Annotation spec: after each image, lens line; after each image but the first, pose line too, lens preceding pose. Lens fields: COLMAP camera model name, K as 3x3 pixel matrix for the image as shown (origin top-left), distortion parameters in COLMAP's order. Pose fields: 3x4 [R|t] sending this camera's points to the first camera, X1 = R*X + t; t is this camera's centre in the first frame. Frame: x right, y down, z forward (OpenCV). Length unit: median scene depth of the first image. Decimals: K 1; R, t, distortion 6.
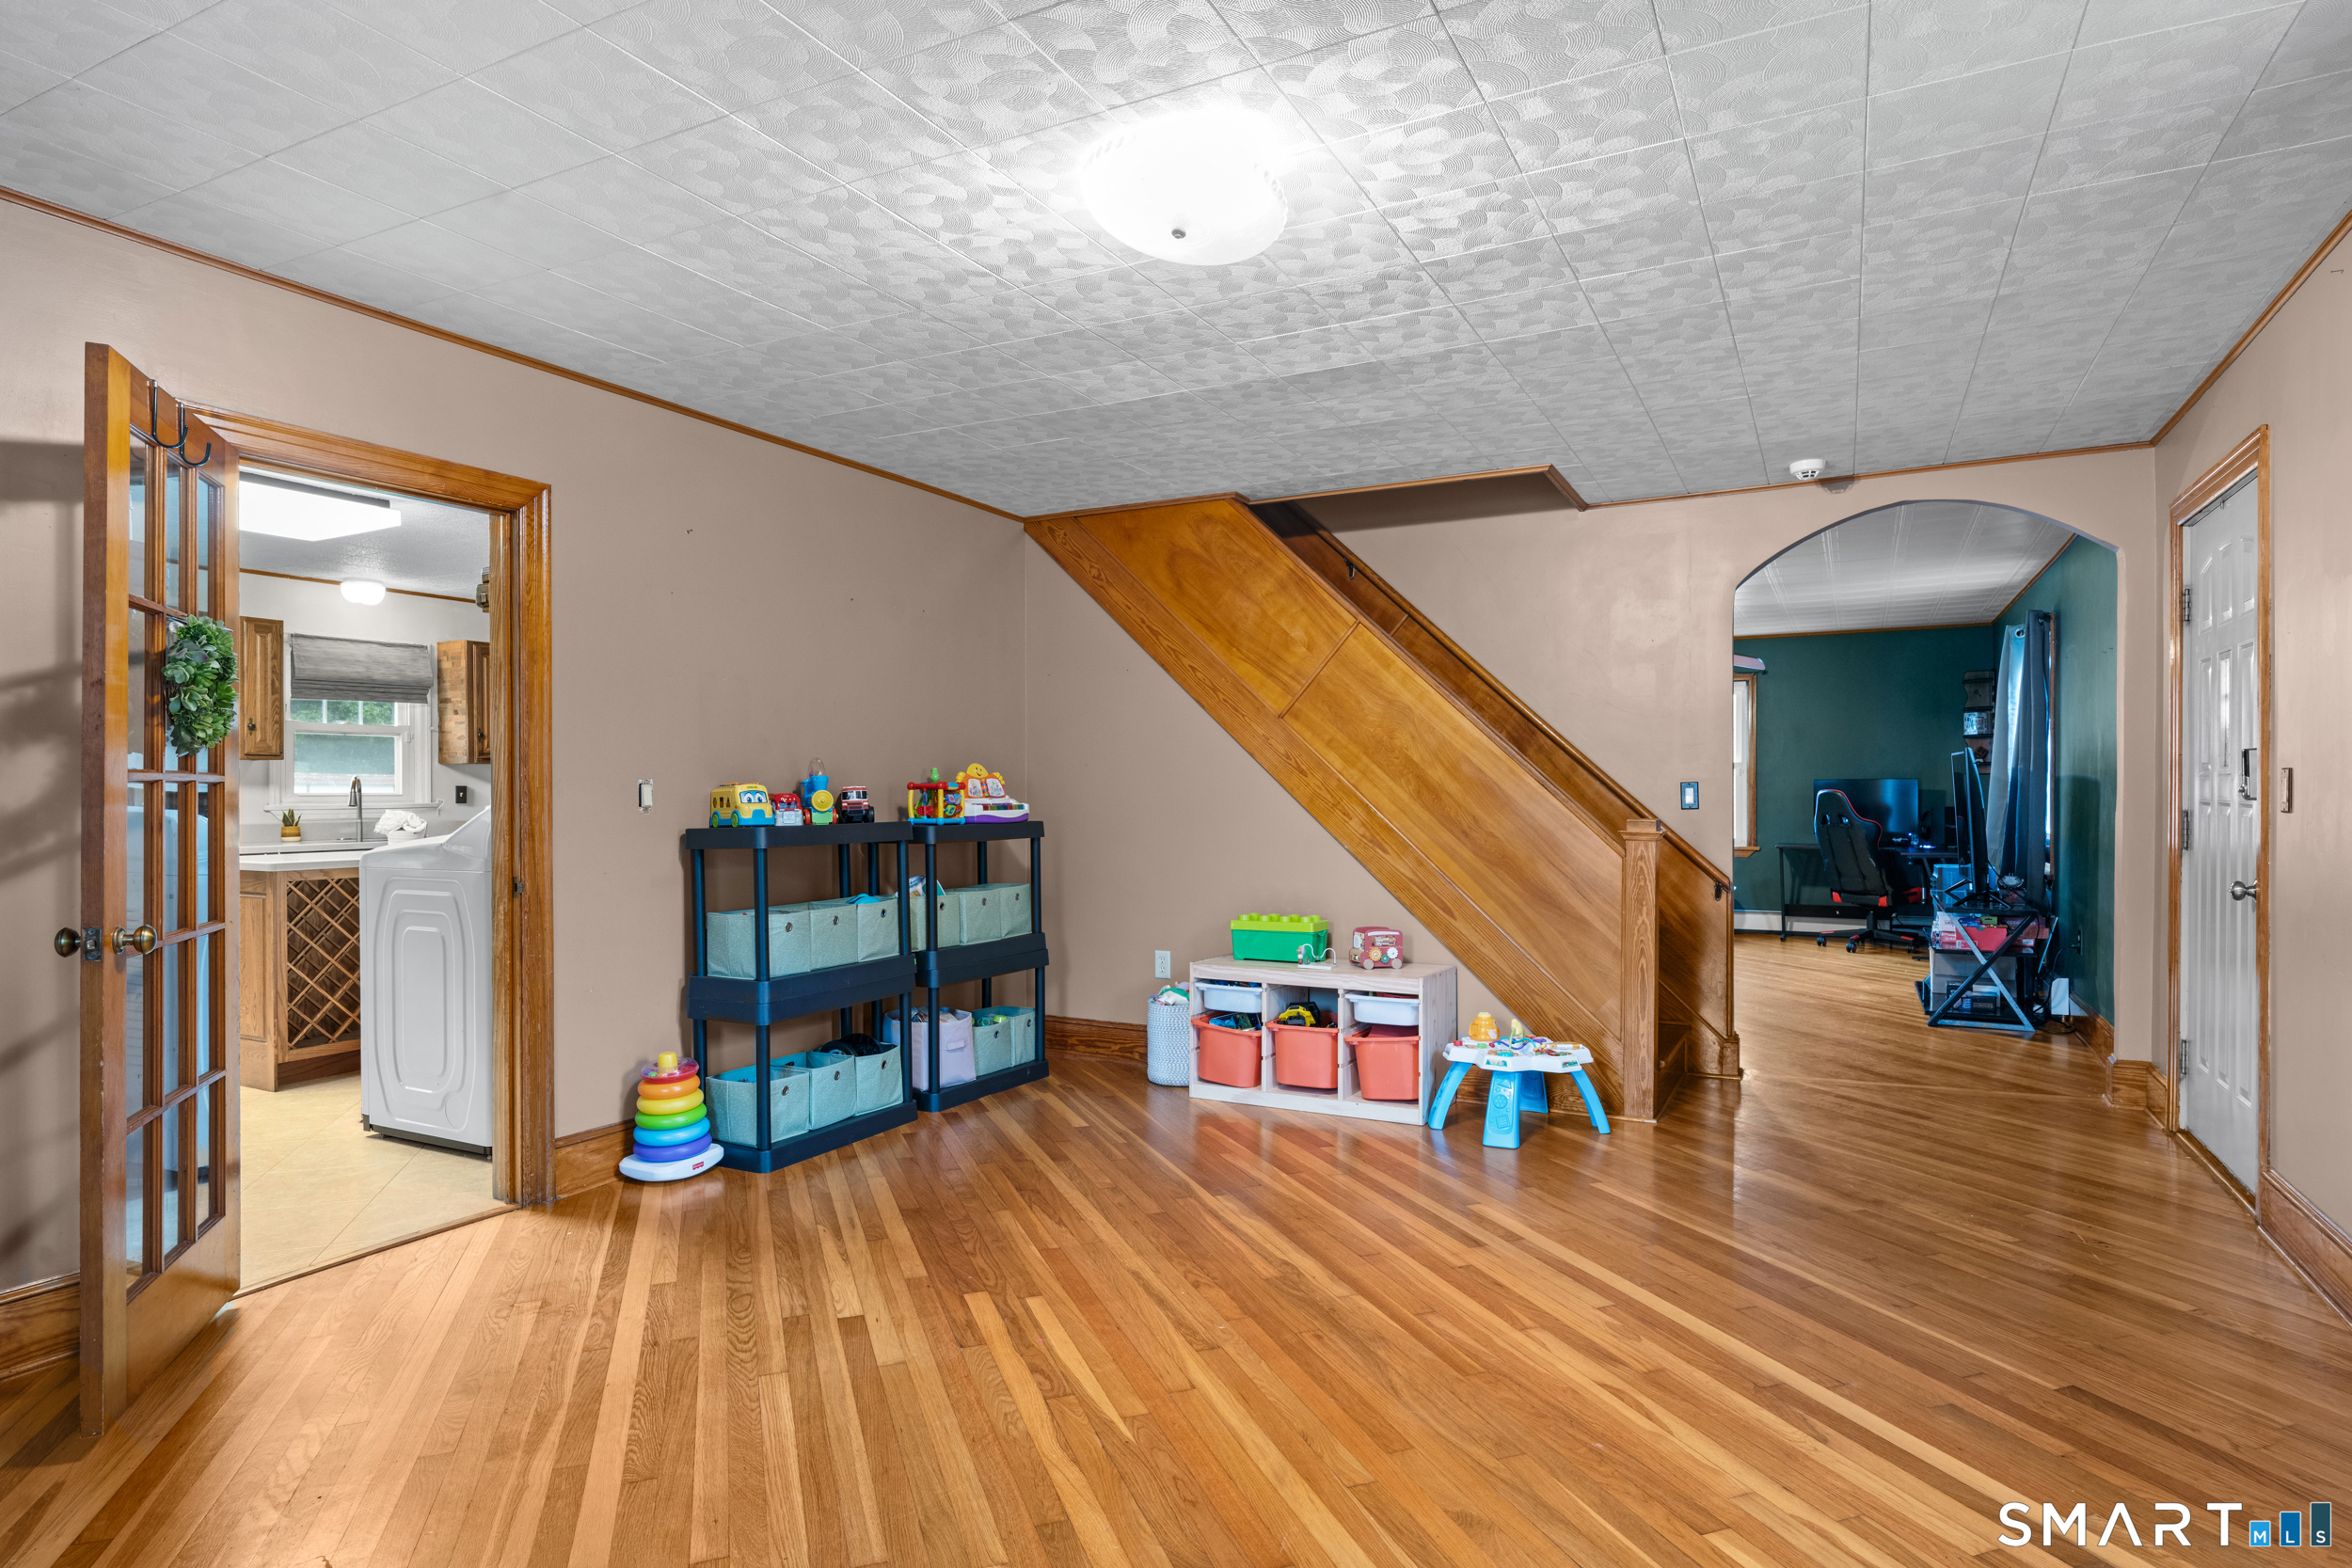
lens RADIAL K [[1300.7, 0, 1183.1], [0, 1300.7, 800.5], [0, 0, 1]] dist [0.004591, -0.000091]
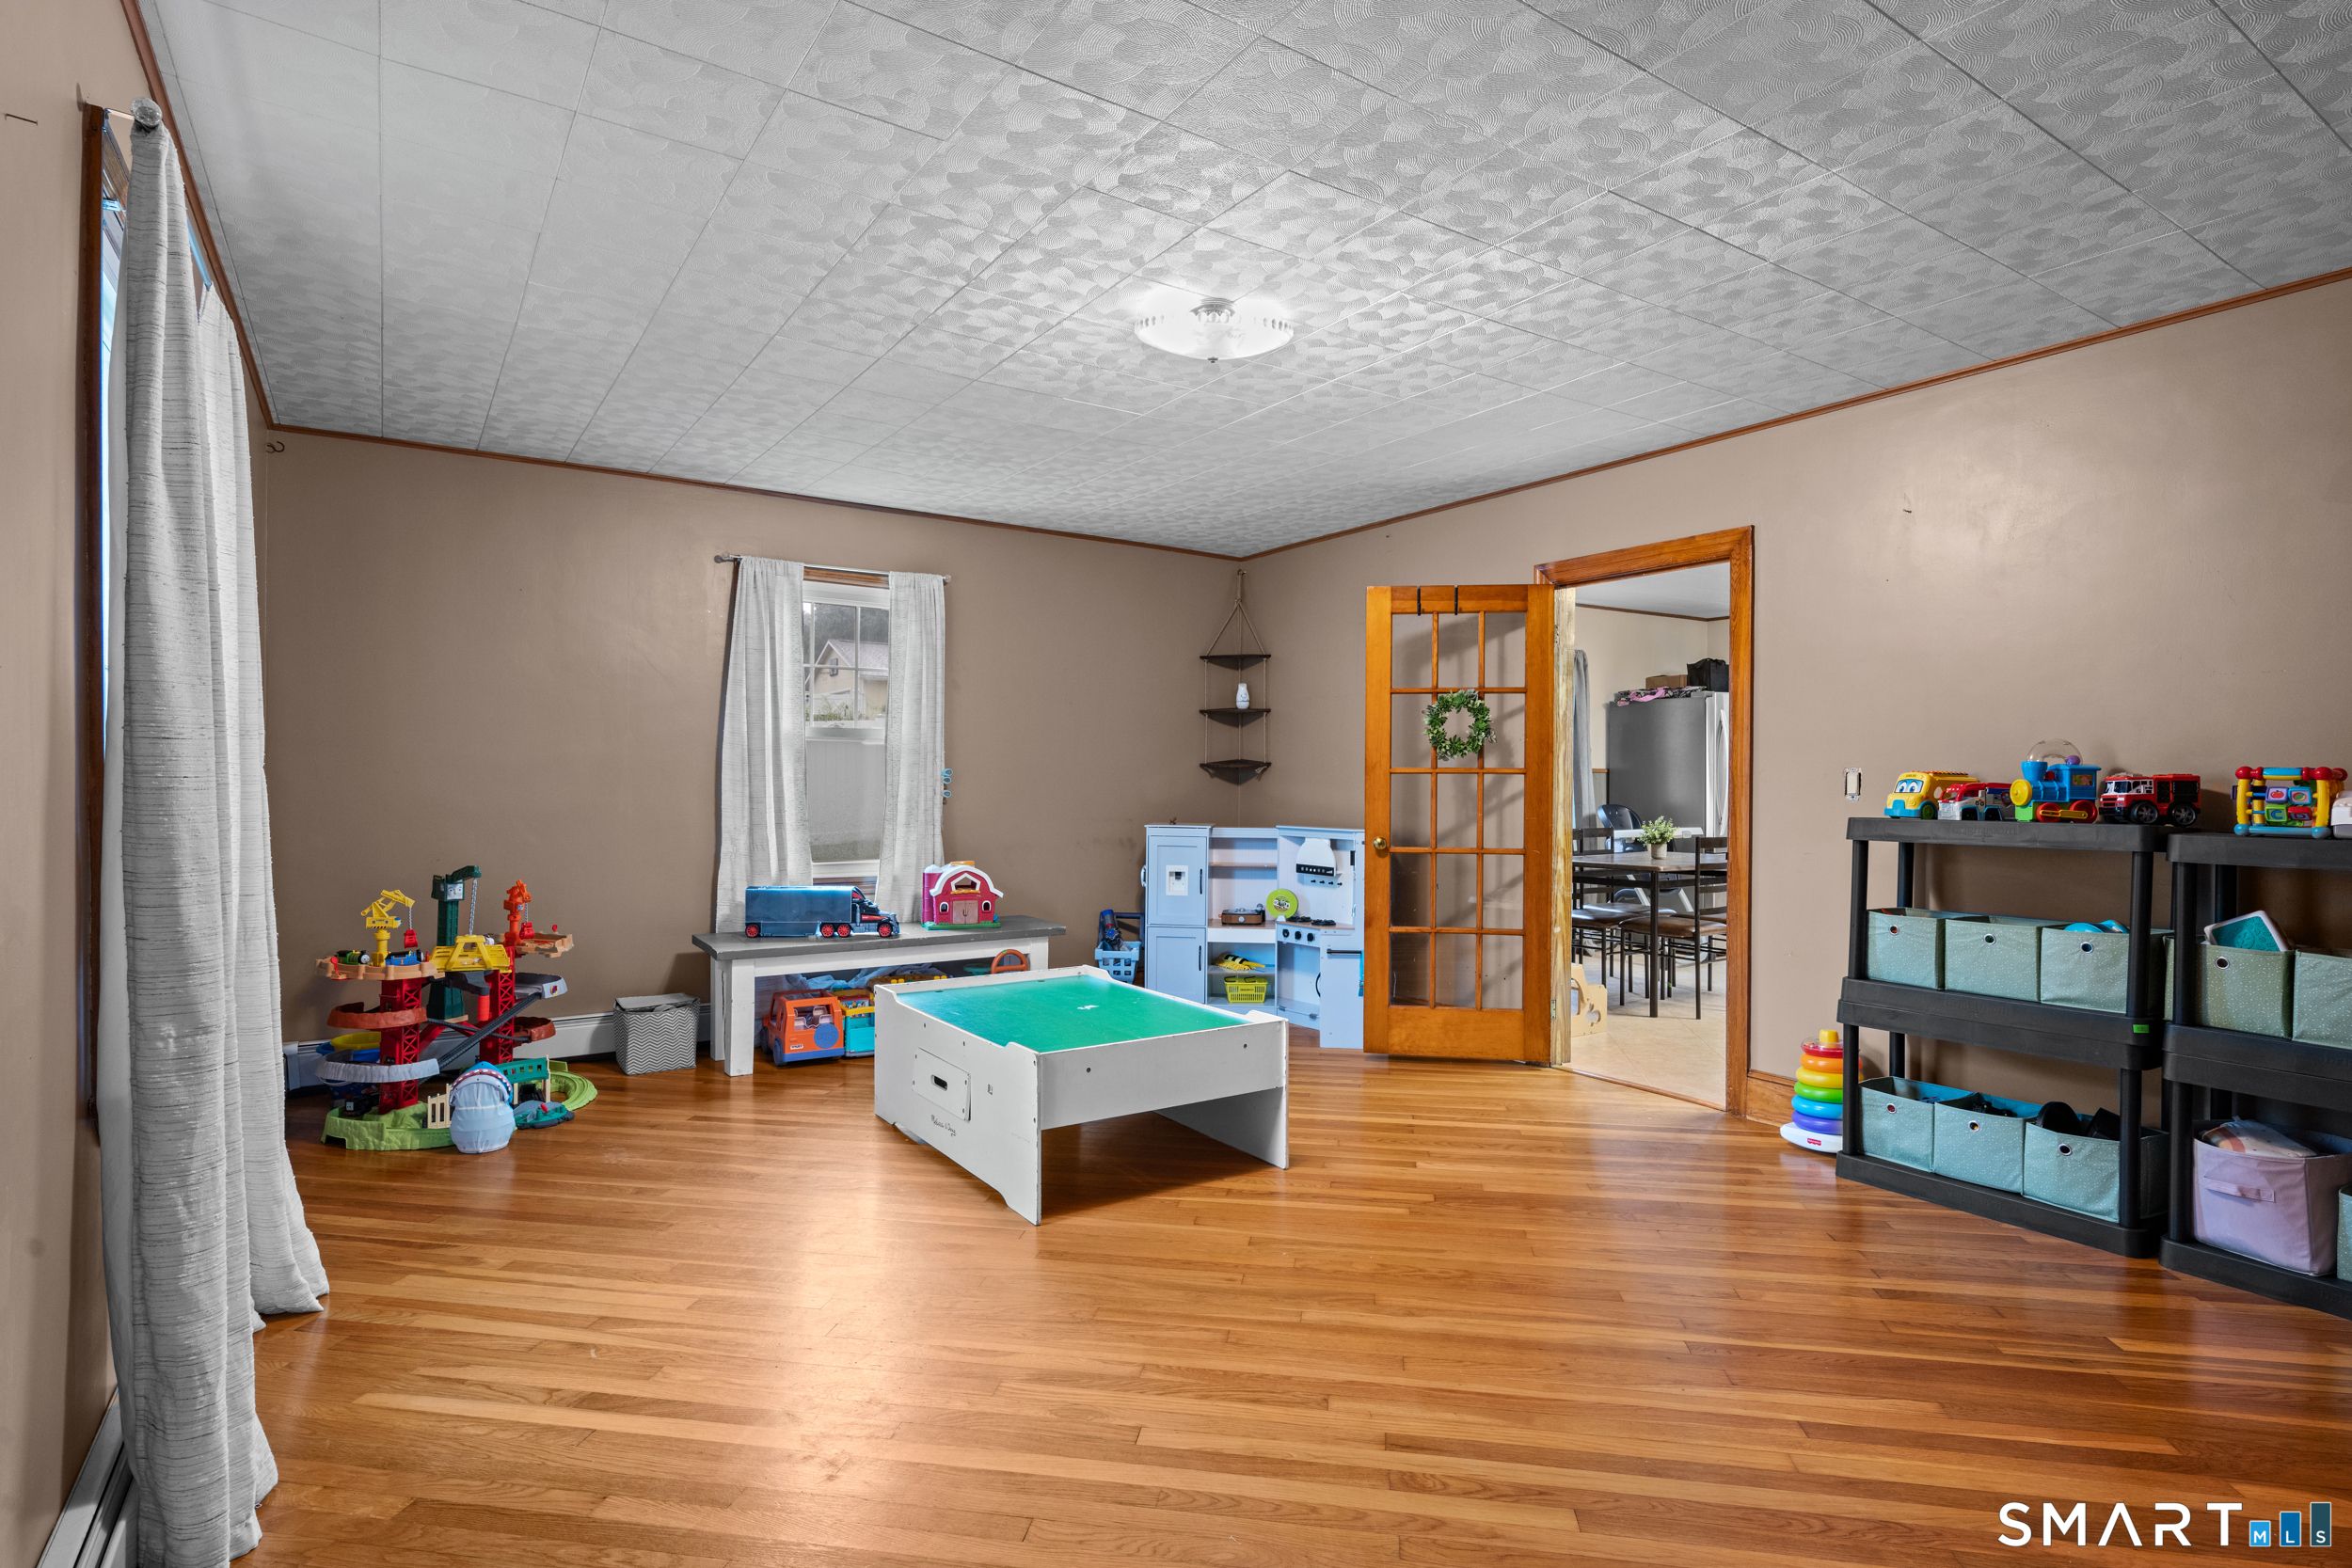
lens RADIAL K [[1202.0, 0, 1175.9], [0, 1202.0, 785.6], [0, 0, 1]] dist [0.002770, 0.000086]
pose [[-0.488746, 0.008262, -0.872387, 0.590782], [-0.007565, 0.999877, 0.013707, -0.010828], [0.872393, 0.013299, -0.488624, 0.850900]]
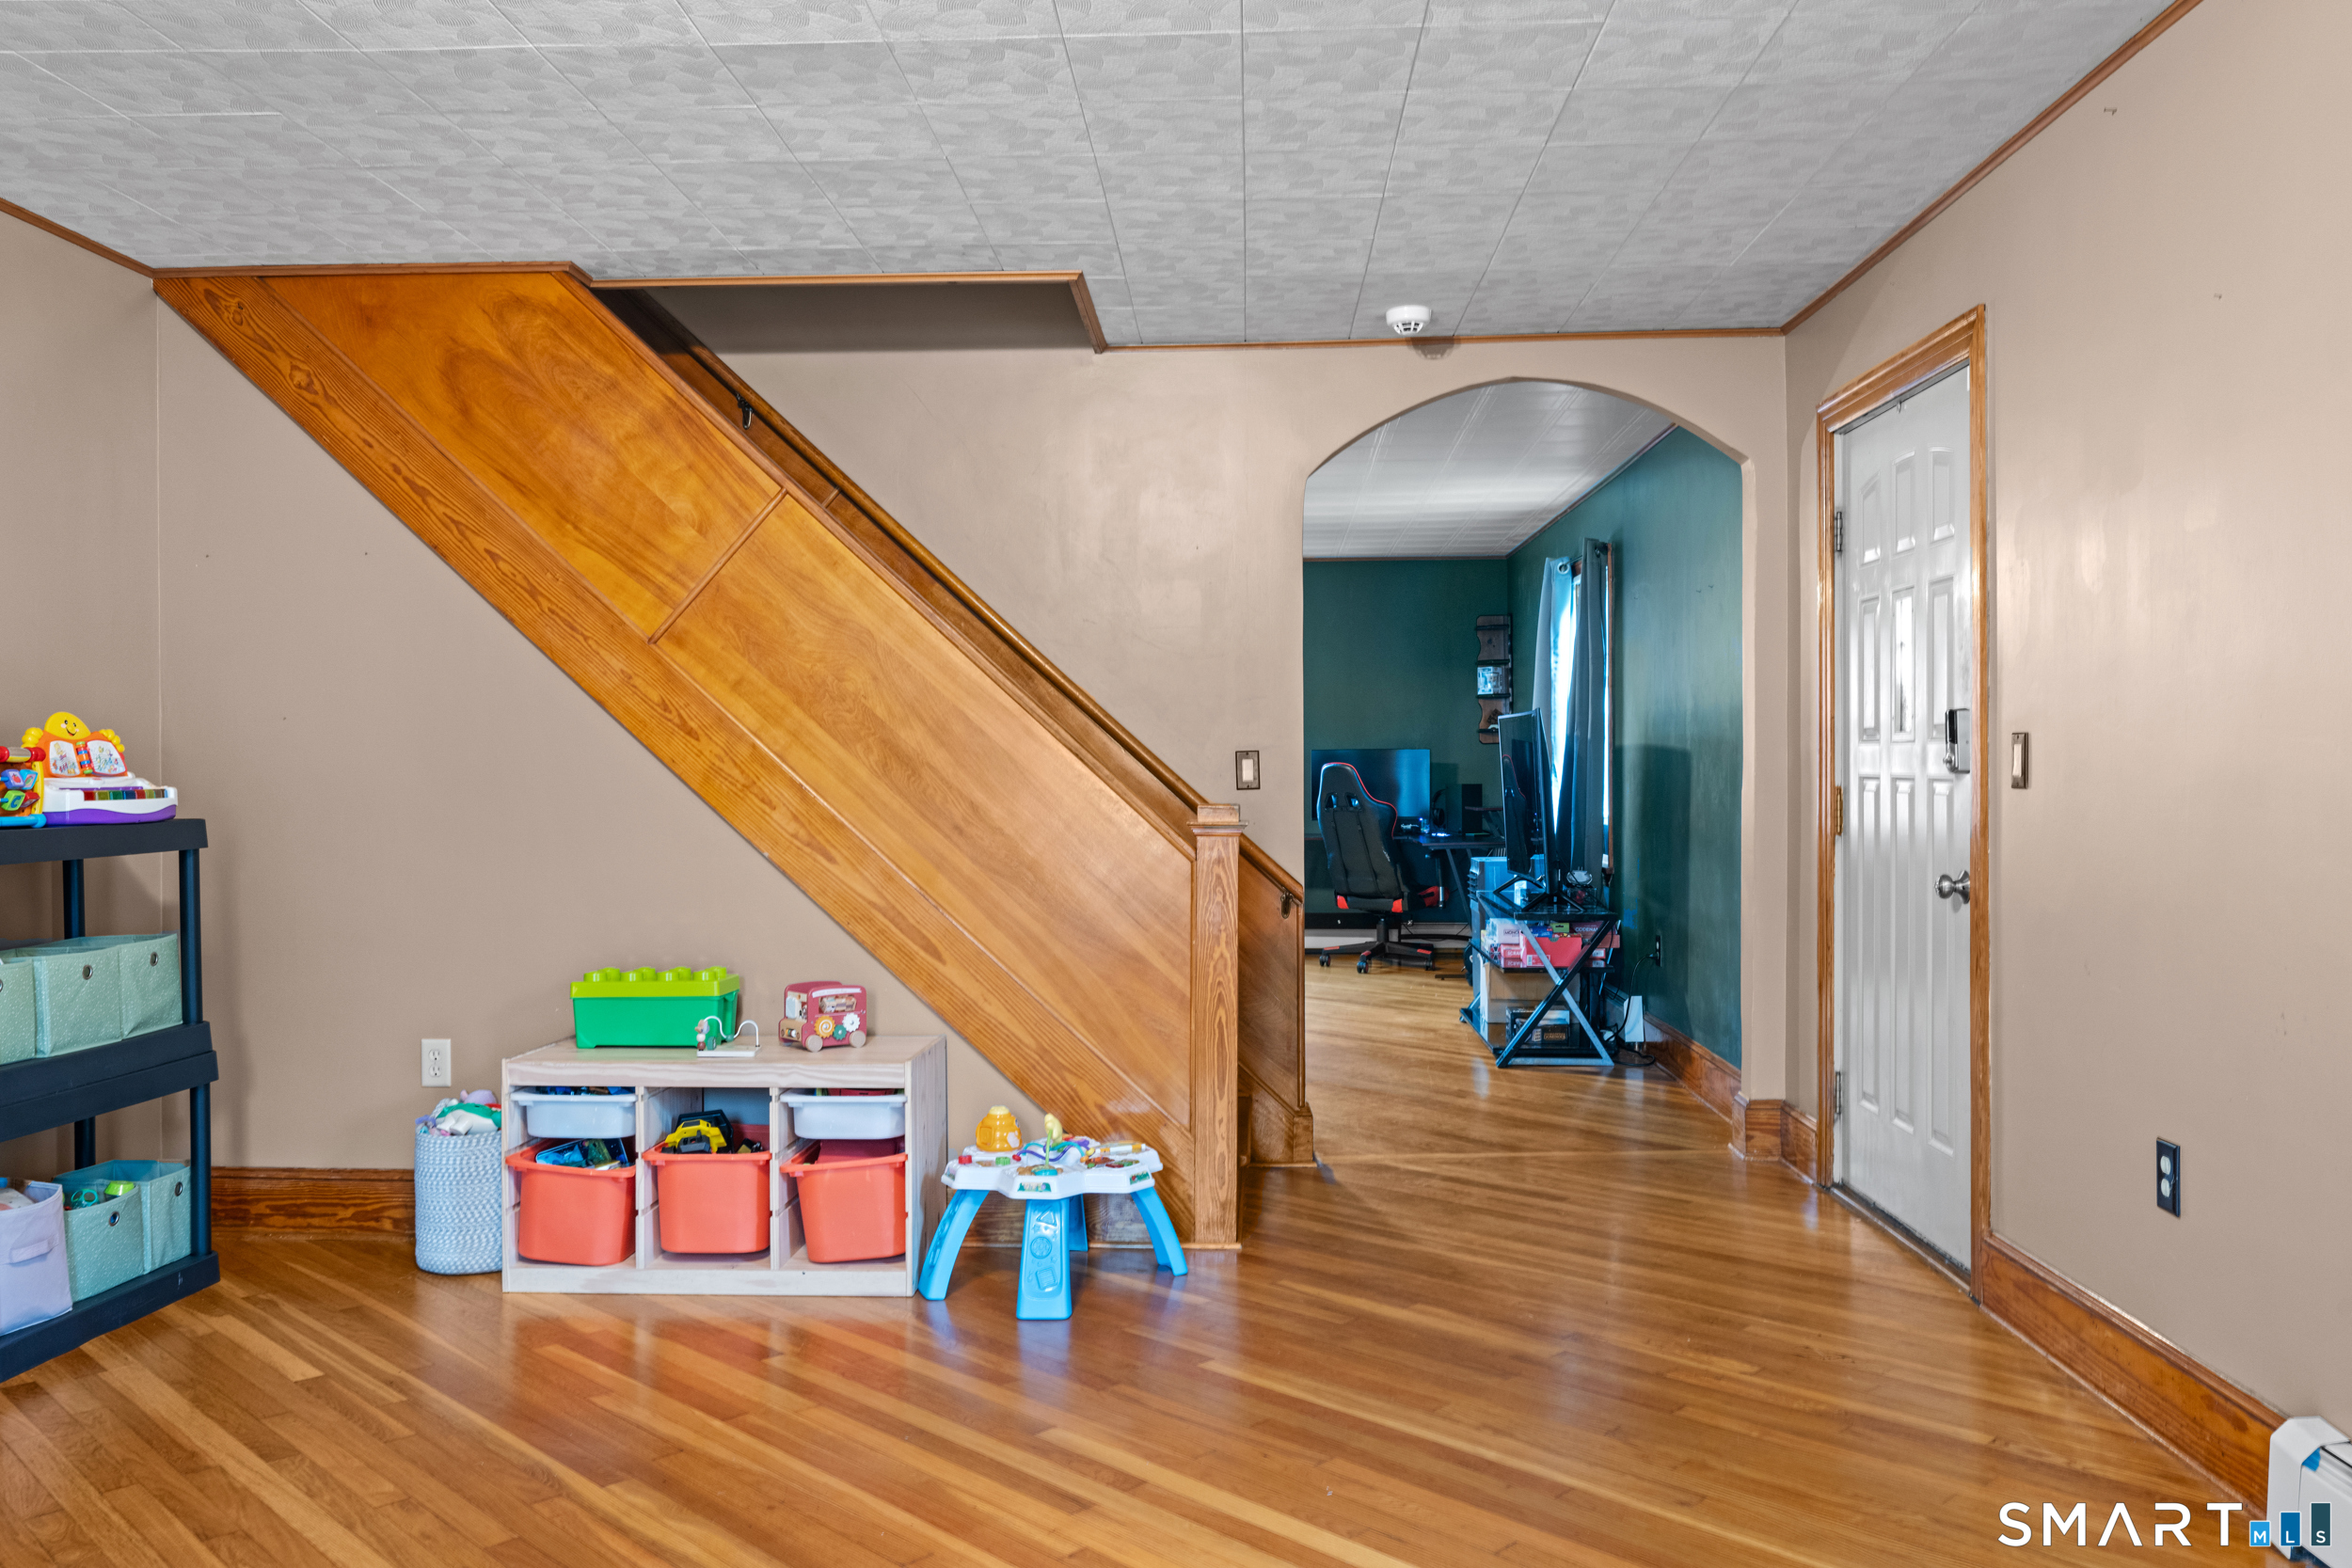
lens RADIAL K [[1787.6, 0, 1188.6], [0, 1787.6, 780.3], [0, 0, 1]] dist [-0.000335, -0.000824]
pose [[0.905478, -0.004561, 0.424369, -0.057592], [0.004452, 0.999989, 0.001250, 0.000371], [-0.424370, 0.000758, 0.905489, 0.155478]]
